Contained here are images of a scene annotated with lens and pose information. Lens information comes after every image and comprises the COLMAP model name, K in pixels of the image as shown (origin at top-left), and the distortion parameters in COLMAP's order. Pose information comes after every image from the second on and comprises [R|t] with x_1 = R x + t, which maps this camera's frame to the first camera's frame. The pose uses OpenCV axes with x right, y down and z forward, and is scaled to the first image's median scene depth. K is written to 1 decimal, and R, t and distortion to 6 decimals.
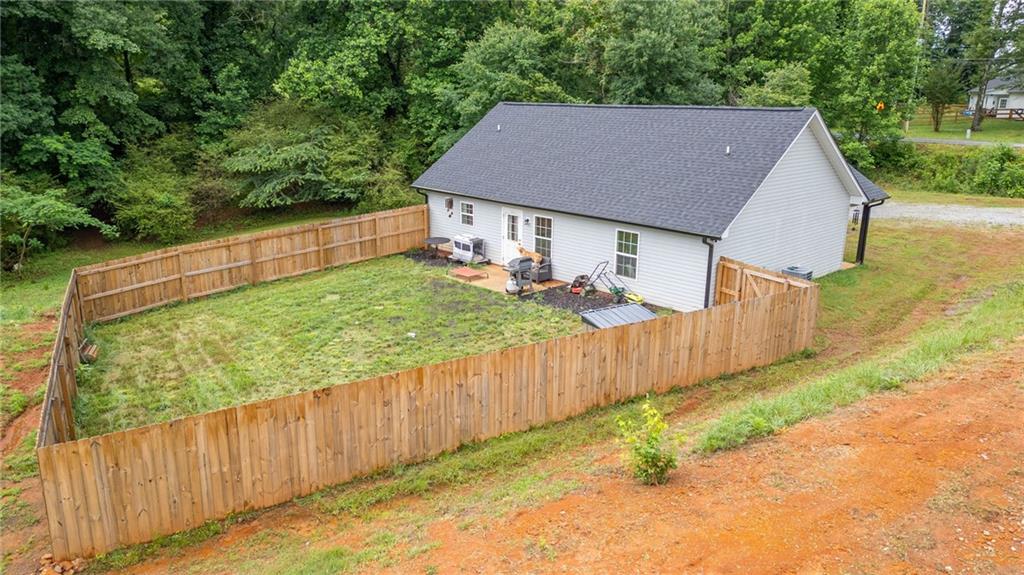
lens RADIAL K [[716.4, 0, 519.3], [0, 716.4, 284.3], [0, 0, 1]] dist [0.083176, -0.085558]
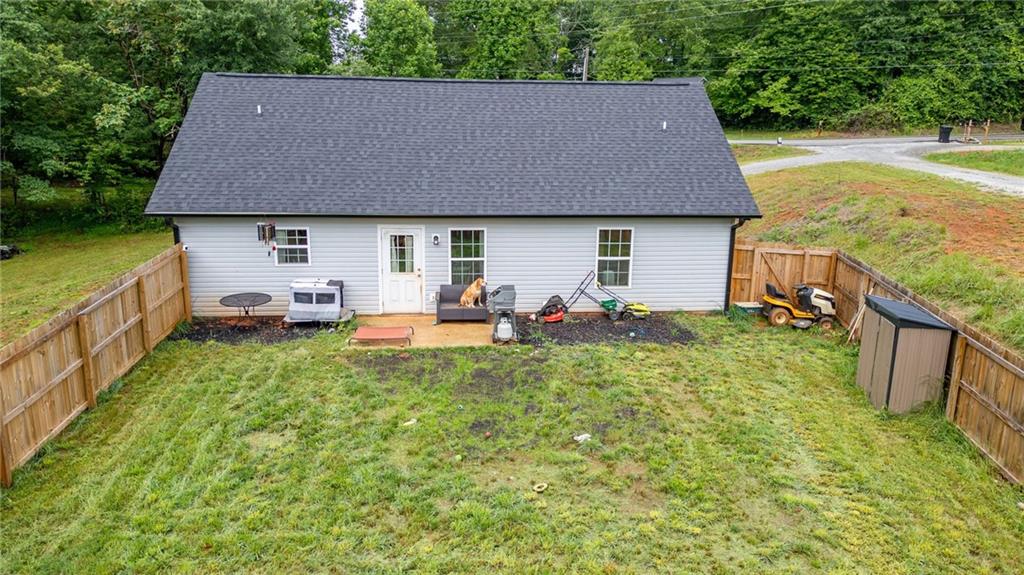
lens RADIAL K [[716.4, 0, 519.3], [0, 716.4, 284.3], [0, 0, 1]] dist [0.083176, -0.085558]
pose [[0.630308, -0.177859, 0.755697, -0.473027], [0.194508, 0.978536, 0.068072, -0.079361], [-0.751584, 0.104083, 0.651374, 0.515230]]
